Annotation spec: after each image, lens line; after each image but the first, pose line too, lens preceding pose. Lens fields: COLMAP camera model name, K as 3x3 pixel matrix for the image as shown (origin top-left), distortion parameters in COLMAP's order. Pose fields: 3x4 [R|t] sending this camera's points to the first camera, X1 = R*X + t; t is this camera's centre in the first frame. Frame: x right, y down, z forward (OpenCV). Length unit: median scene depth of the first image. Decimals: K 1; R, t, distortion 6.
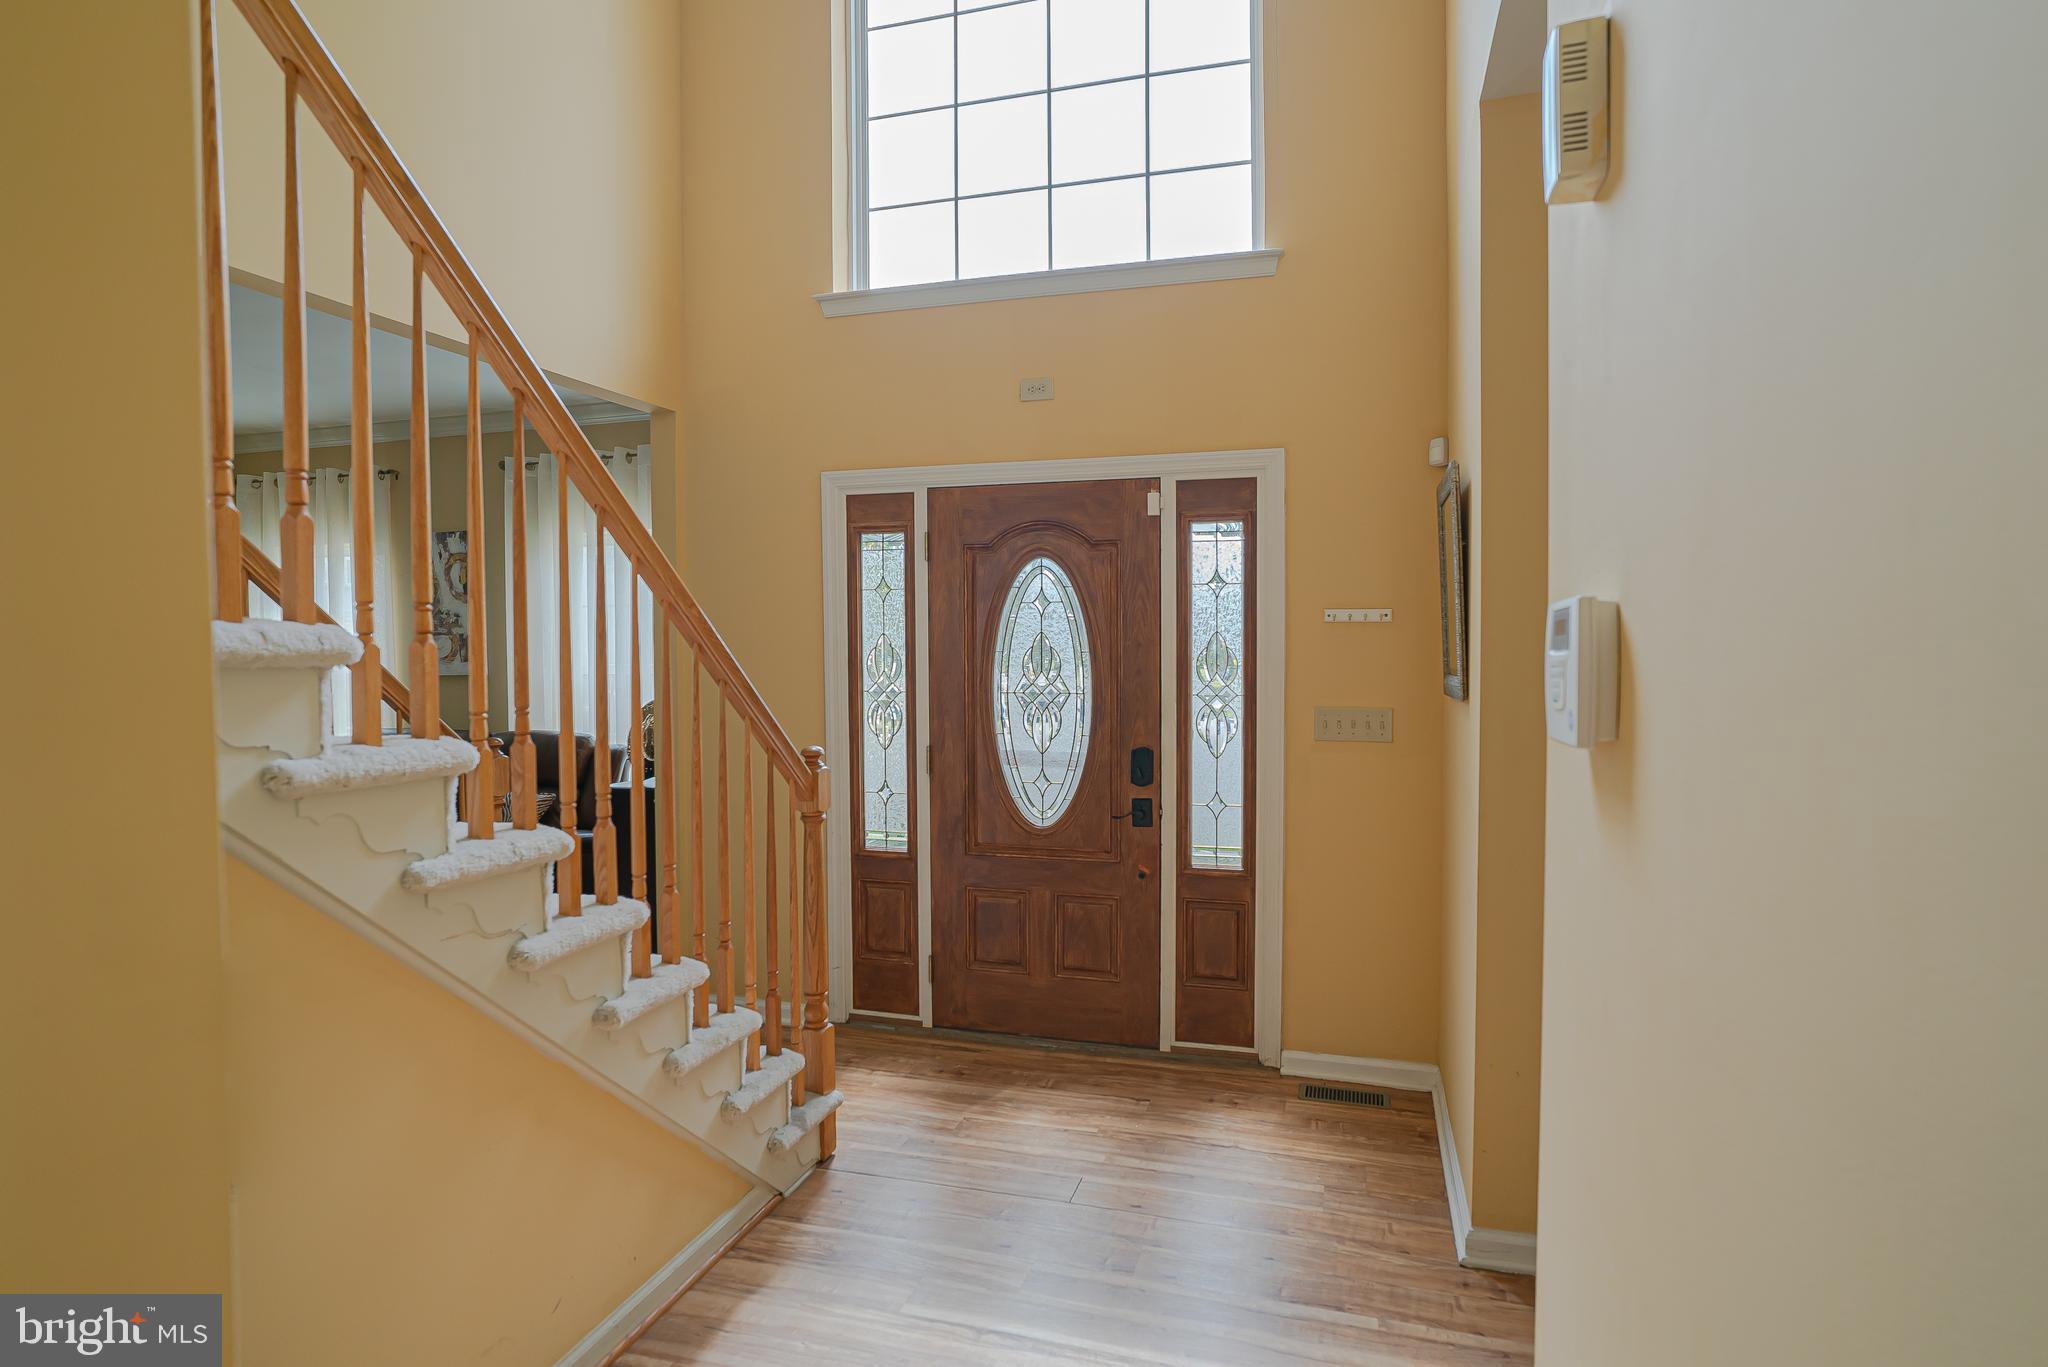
lens RADIAL K [[1116.5, 0, 1017.5], [0, 1116.5, 682.7], [0, 0, 1]] dist [-0.054339, 0.038668]
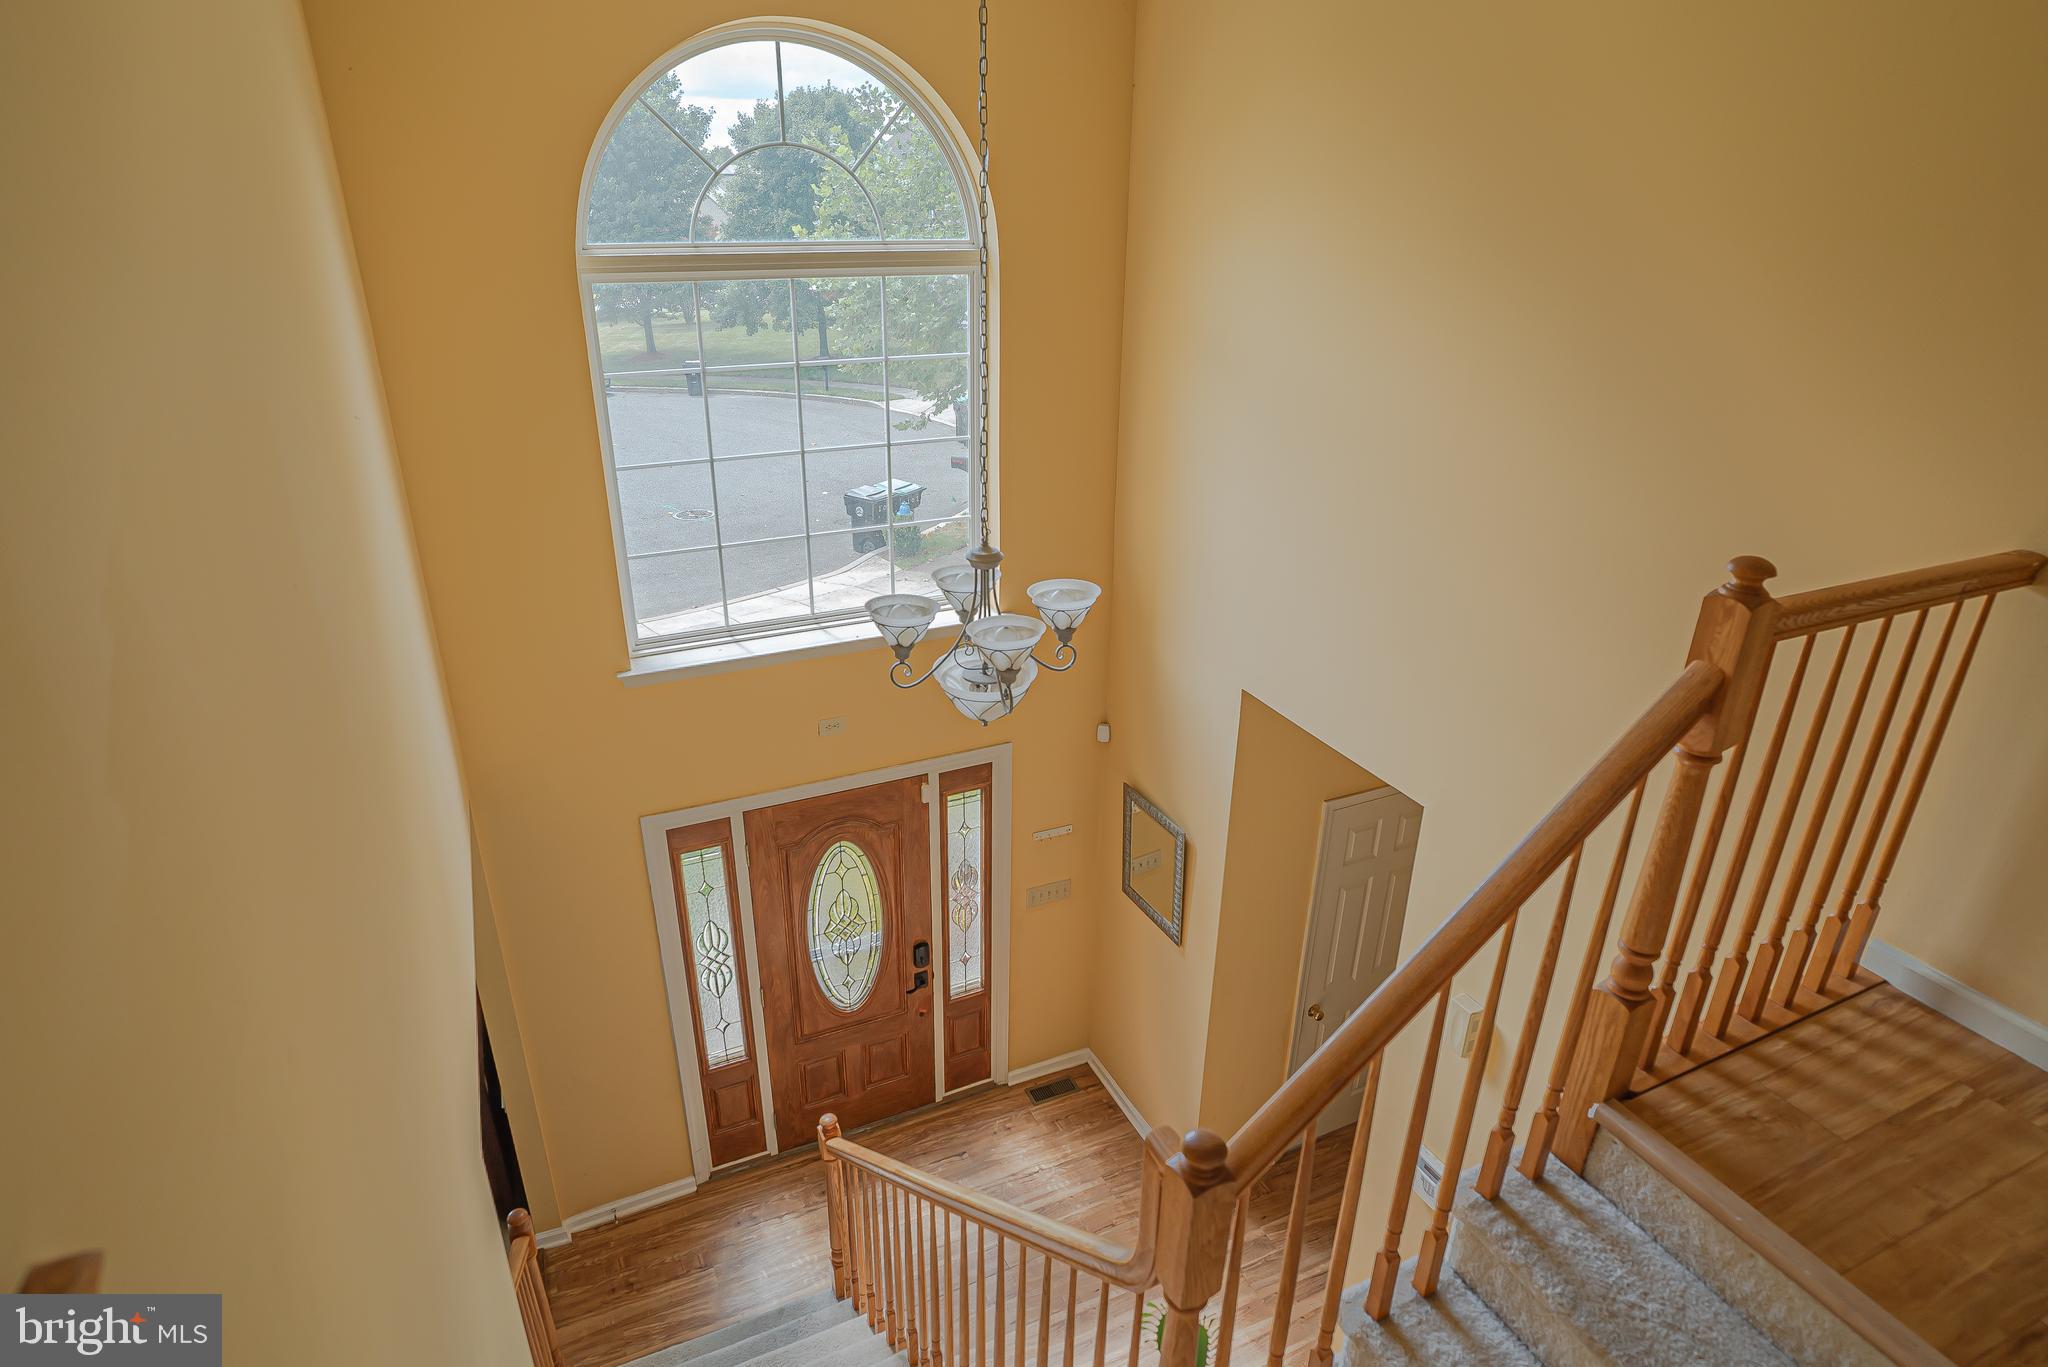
lens RADIAL K [[1116.5, 0, 1017.5], [0, 1116.5, 682.7], [0, 0, 1]] dist [-0.054339, 0.038668]
pose [[0.744911, -0.256704, 0.615801, -0.557905], [0.011542, 0.927833, 0.372817, -0.742619], [-0.667064, -0.270608, 0.694116, 0.026891]]
